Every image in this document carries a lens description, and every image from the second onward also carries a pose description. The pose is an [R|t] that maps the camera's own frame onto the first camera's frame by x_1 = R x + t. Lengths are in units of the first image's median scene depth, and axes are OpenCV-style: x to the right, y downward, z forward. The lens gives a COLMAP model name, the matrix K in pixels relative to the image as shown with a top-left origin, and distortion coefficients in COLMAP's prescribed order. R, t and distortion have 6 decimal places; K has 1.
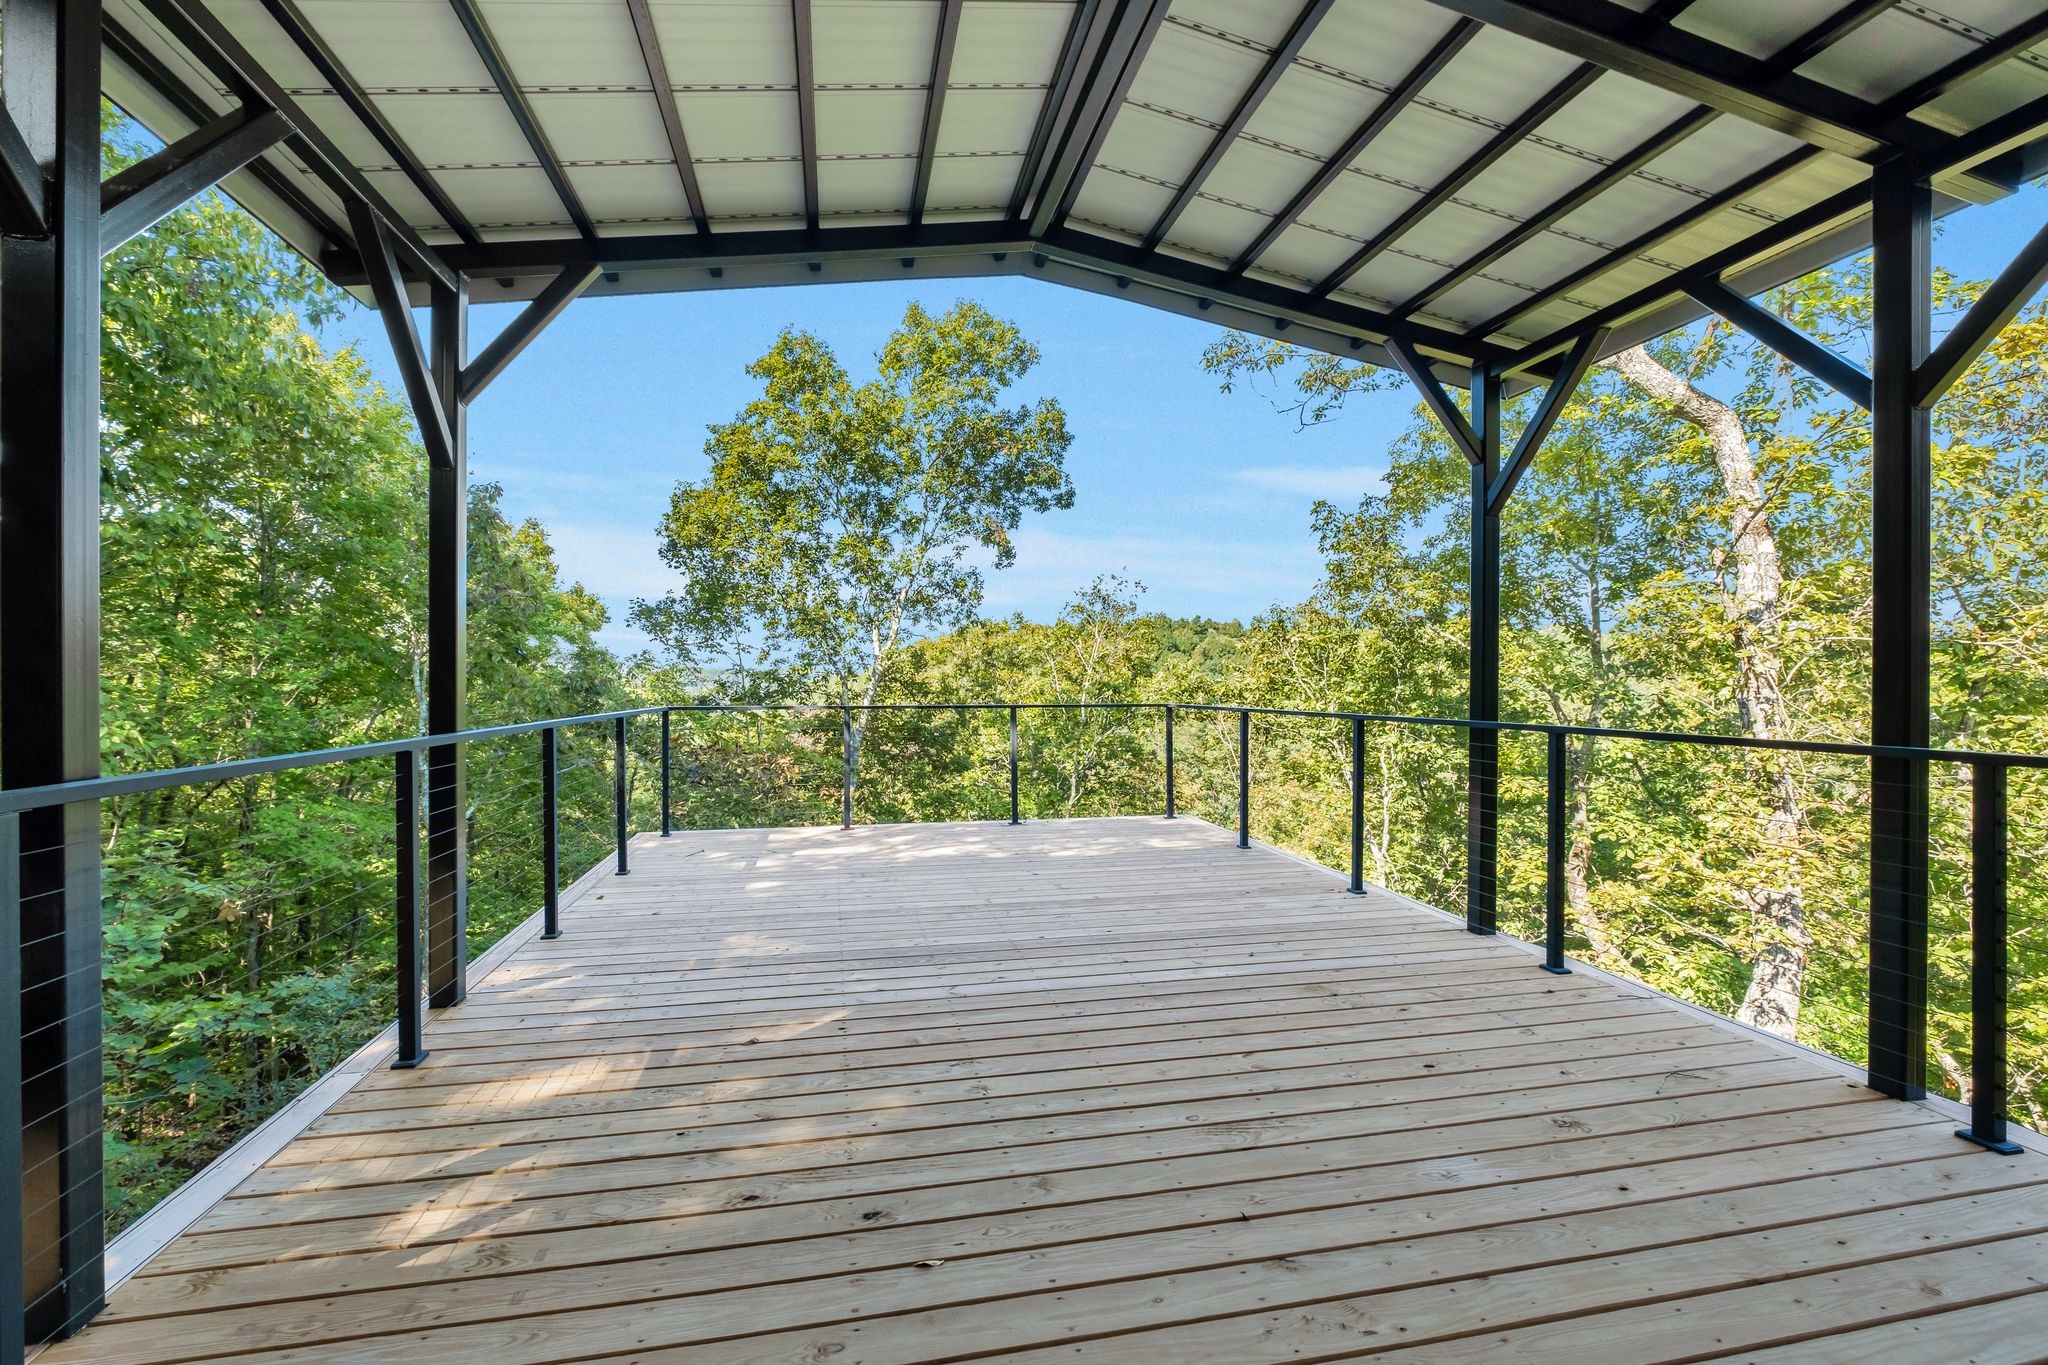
lens RADIAL K [[901.9, 0, 1024.0], [0, 901.9, 682.5], [0, 0, 1]] dist [-0.000573, -0.000042]
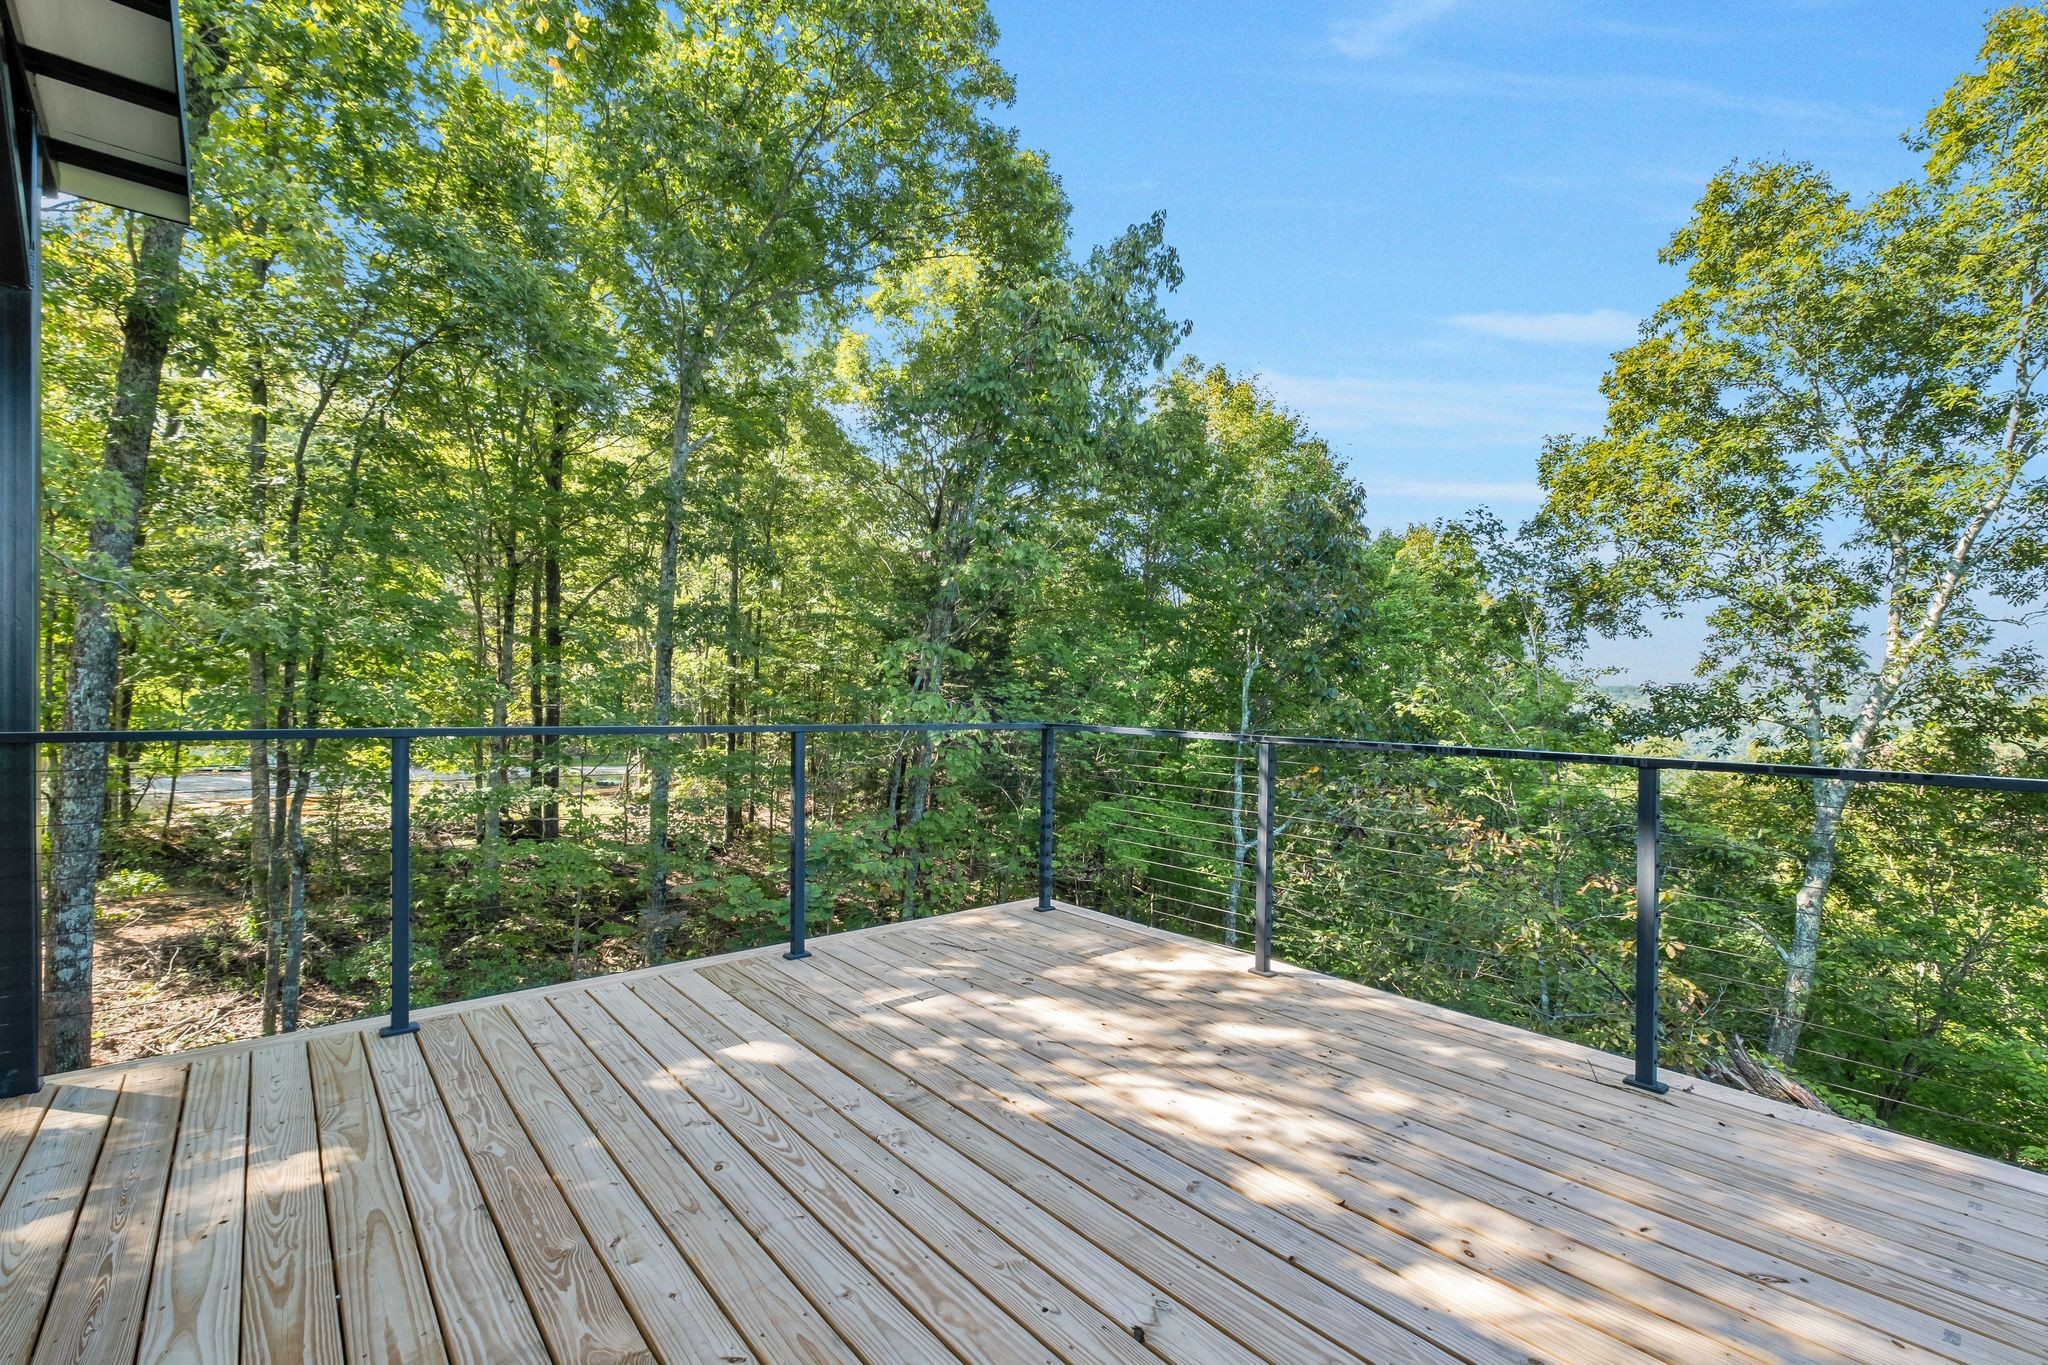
lens RADIAL K [[901.9, 0, 1024.0], [0, 901.9, 682.5], [0, 0, 1]] dist [-0.000573, -0.000042]
pose [[0.480943, 0.006660, -0.876727, 0.072101], [-0.021356, 0.999763, -0.004121, -0.000903], [0.876492, 0.020705, 0.480971, 0.229519]]
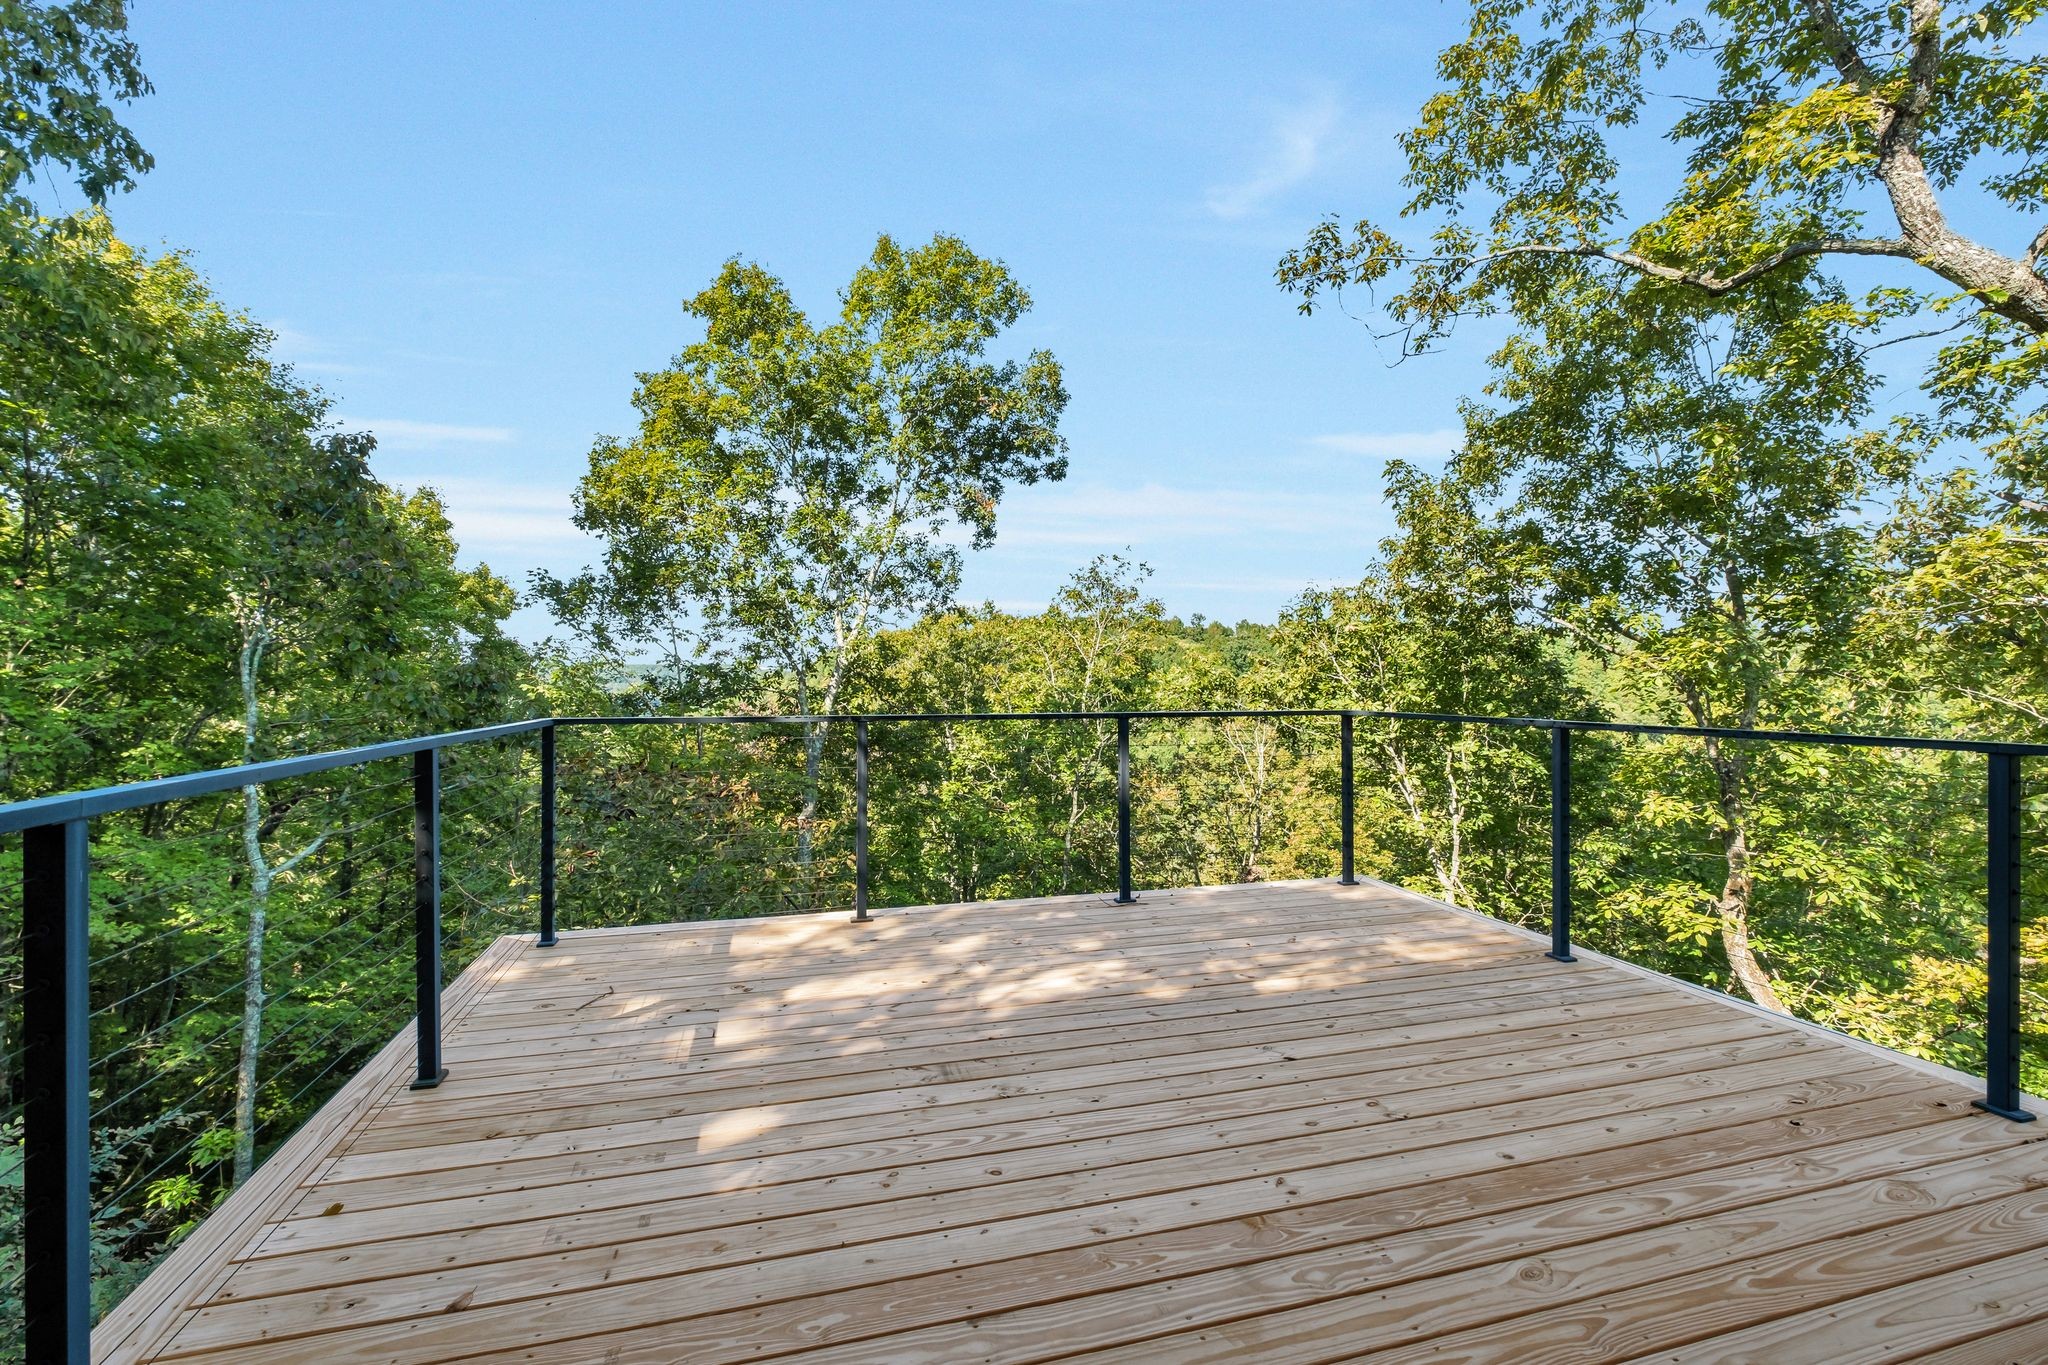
lens RADIAL K [[897.8, 0, 1030.9], [0, 897.8, 671.9], [0, 0, 1]] dist [-0.004617, -0.000901]
pose [[0.997138, 0.002107, 0.075572, -0.047319], [-0.001465, 0.999962, -0.008553, 0.000596], [-0.075587, 0.008418, 0.997104, 0.144043]]
